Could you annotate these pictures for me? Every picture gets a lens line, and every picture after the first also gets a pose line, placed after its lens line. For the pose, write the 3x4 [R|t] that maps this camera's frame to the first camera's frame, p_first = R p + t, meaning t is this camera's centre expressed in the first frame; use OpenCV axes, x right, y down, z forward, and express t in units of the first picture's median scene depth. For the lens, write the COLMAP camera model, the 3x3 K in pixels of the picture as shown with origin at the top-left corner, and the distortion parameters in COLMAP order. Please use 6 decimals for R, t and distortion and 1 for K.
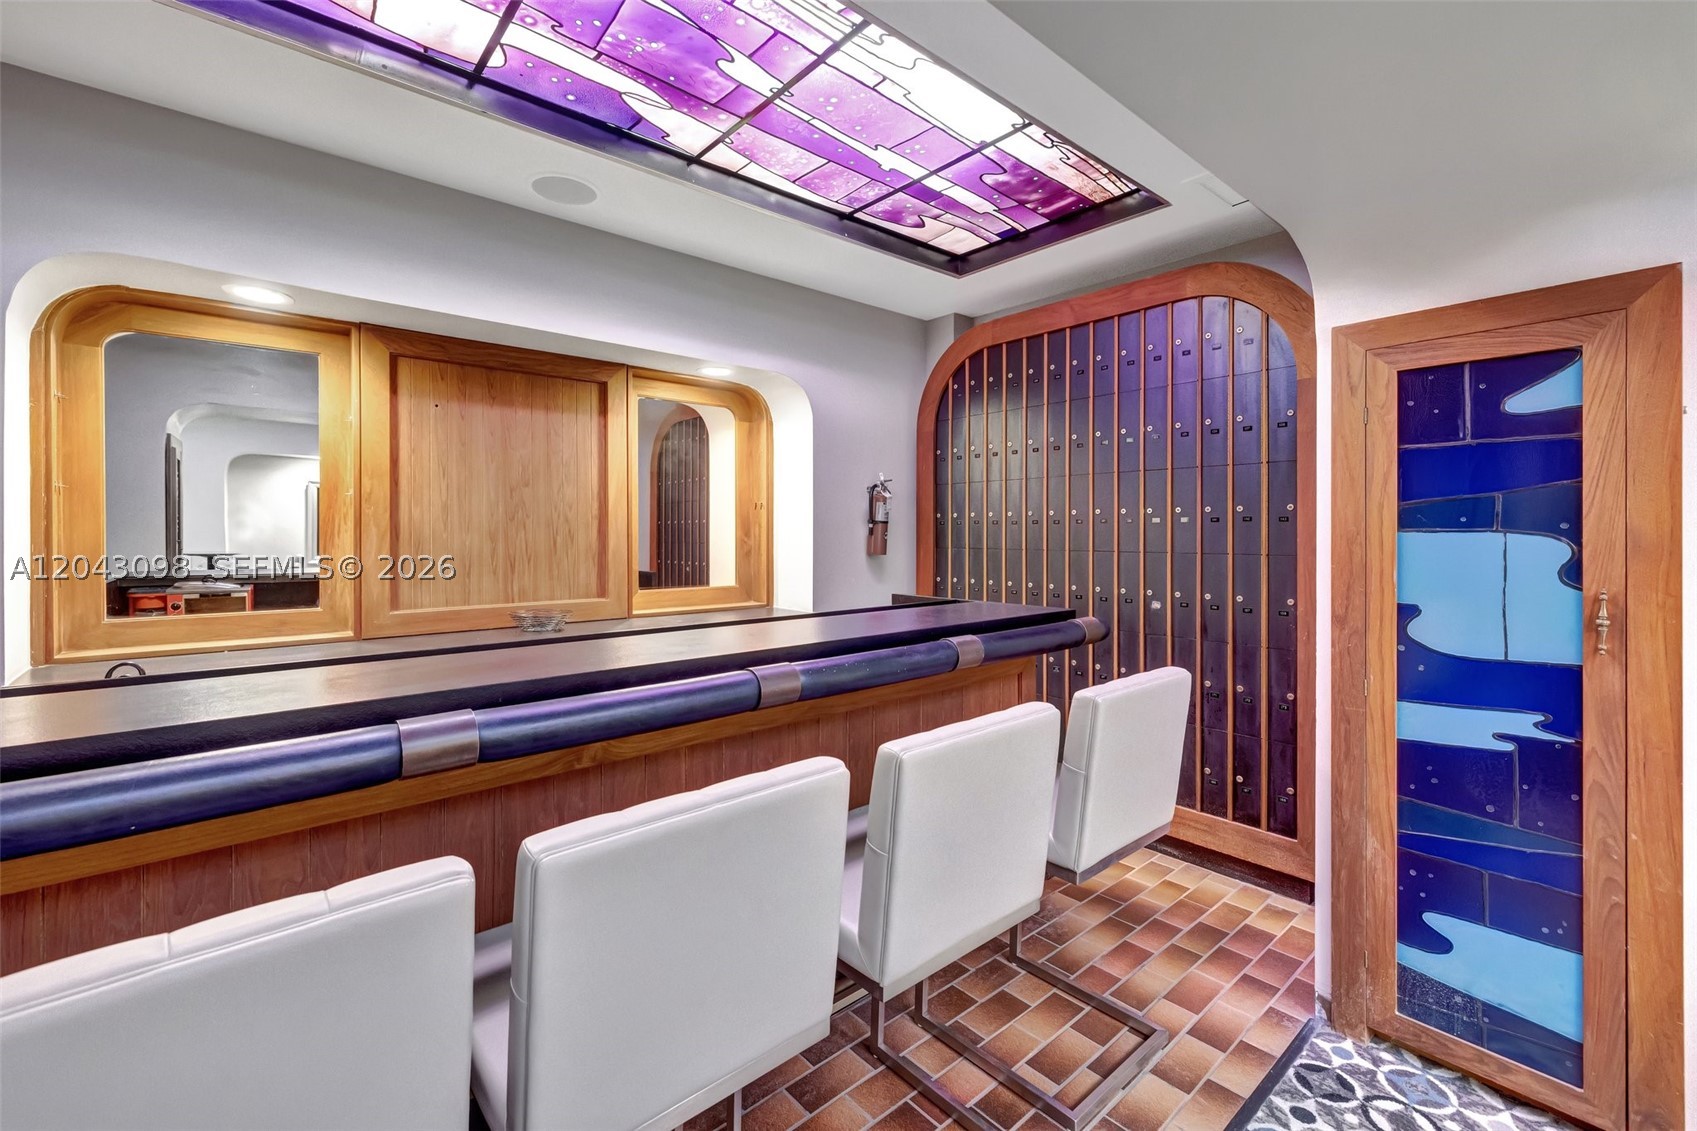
lens RADIAL K [[712.0, 0, 845.0], [0, 712.0, 548.6], [0, 0, 1]] dist [0.000219, -0.000048]
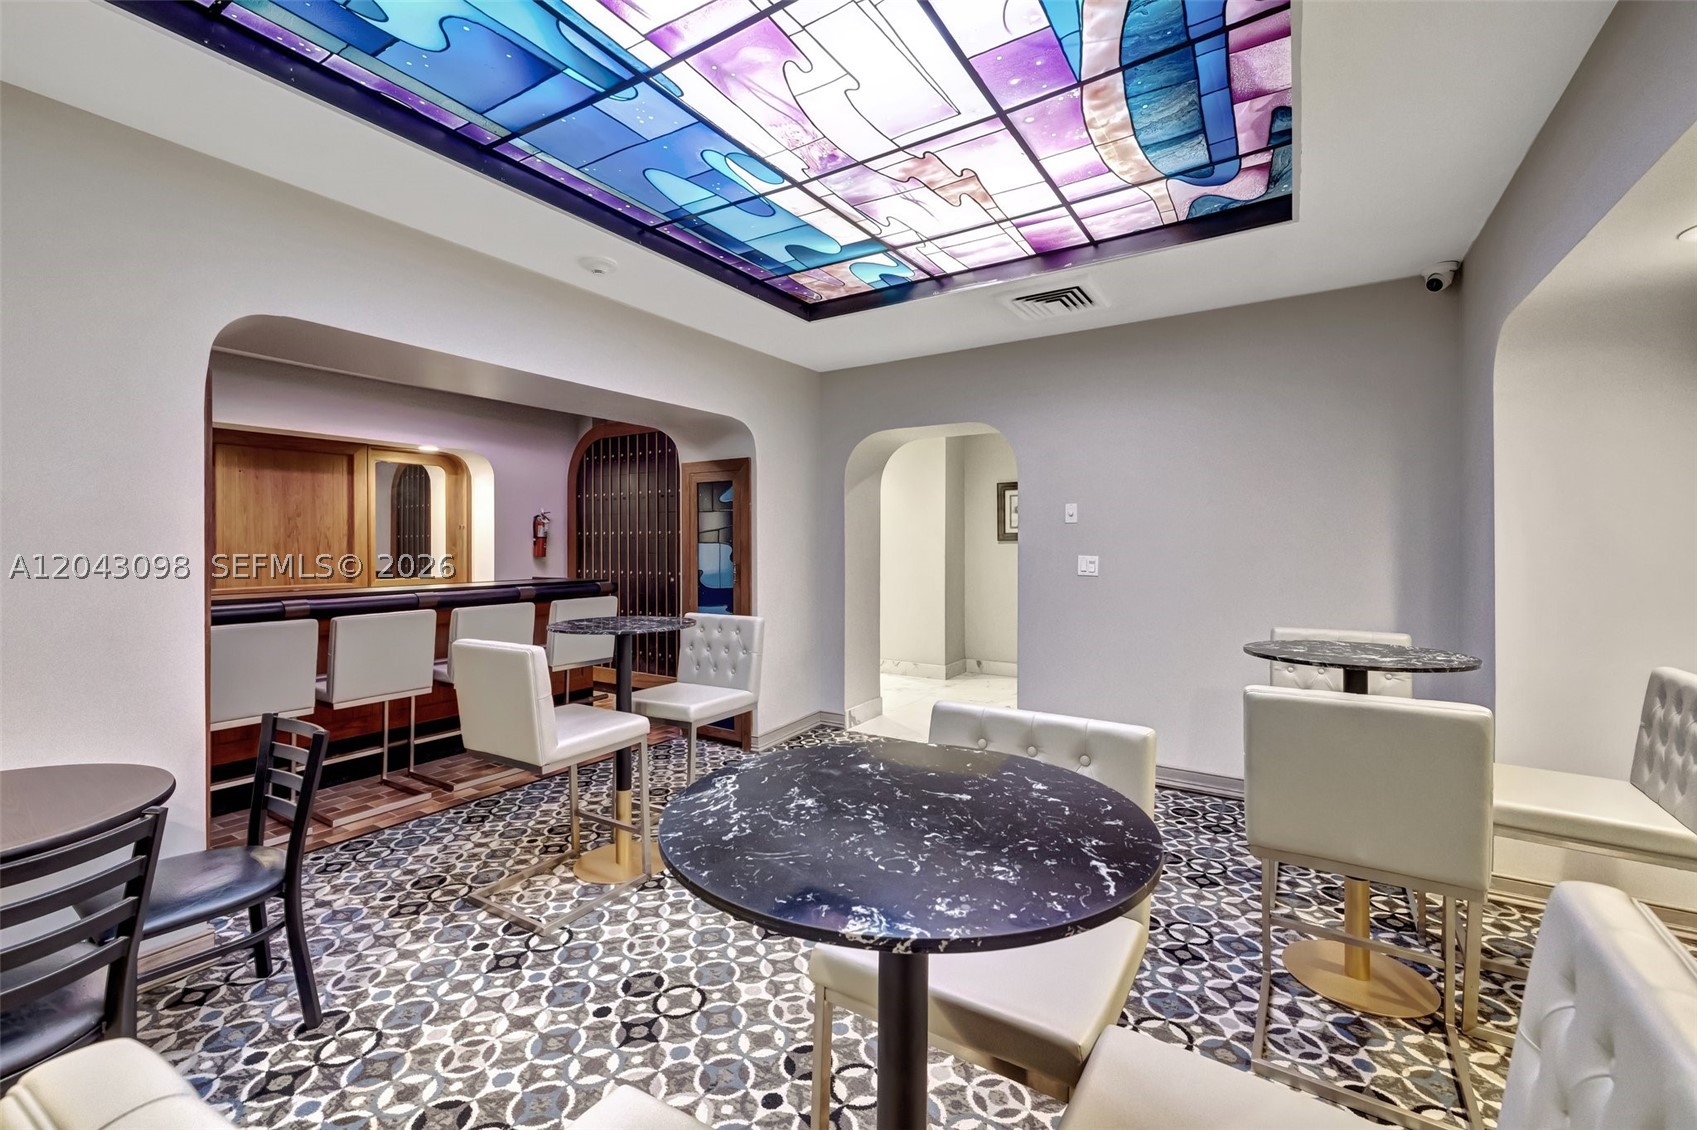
lens RADIAL K [[712.0, 0, 852.7], [0, 712.0, 555.3], [0, 0, 1]] dist [0.000219, -0.000048]
pose [[0.957897, -0.006093, 0.287047, 0.312333], [0.007485, 0.999965, -0.003753, 0.019218], [-0.287015, 0.005743, 0.957909, -0.951805]]
